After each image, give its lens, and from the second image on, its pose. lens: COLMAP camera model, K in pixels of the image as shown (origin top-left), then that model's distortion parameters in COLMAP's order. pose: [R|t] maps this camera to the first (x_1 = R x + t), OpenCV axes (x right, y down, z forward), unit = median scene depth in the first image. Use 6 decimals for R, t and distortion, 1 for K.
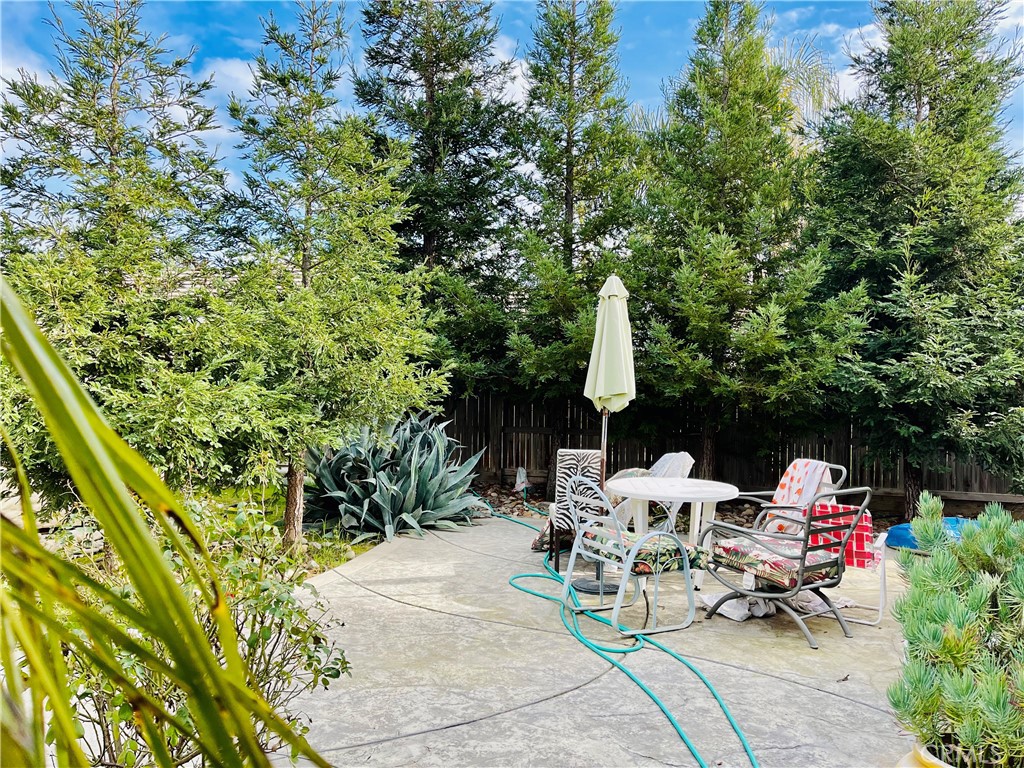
lens RADIAL K [[779.0, 0, 513.7], [0, 779.0, 382.3], [0, 0, 1]] dist [0.057334, -0.076847]
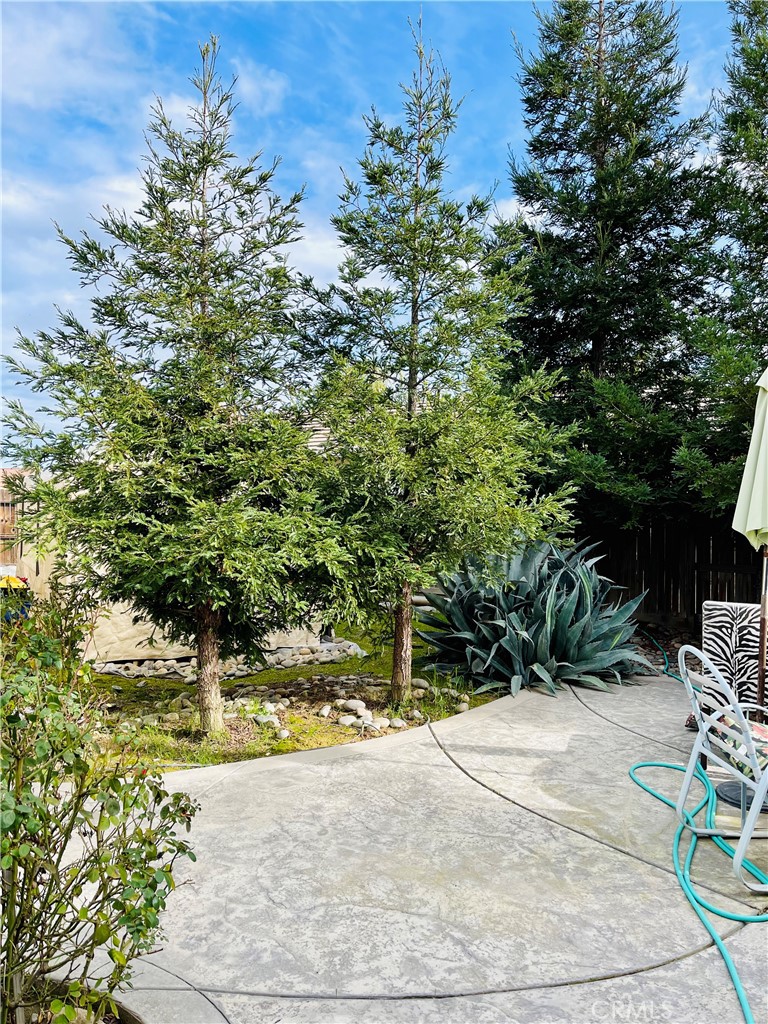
lens RADIAL K [[779.0, 0, 380.7], [0, 779.0, 515.6], [0, 0, 1]] dist [0.057334, -0.076847]
pose [[0.890180, -0.003547, -0.455595, 0.097607], [0.007074, 0.999957, 0.006036, -0.000833], [0.455553, -0.008596, 0.890167, 0.157674]]
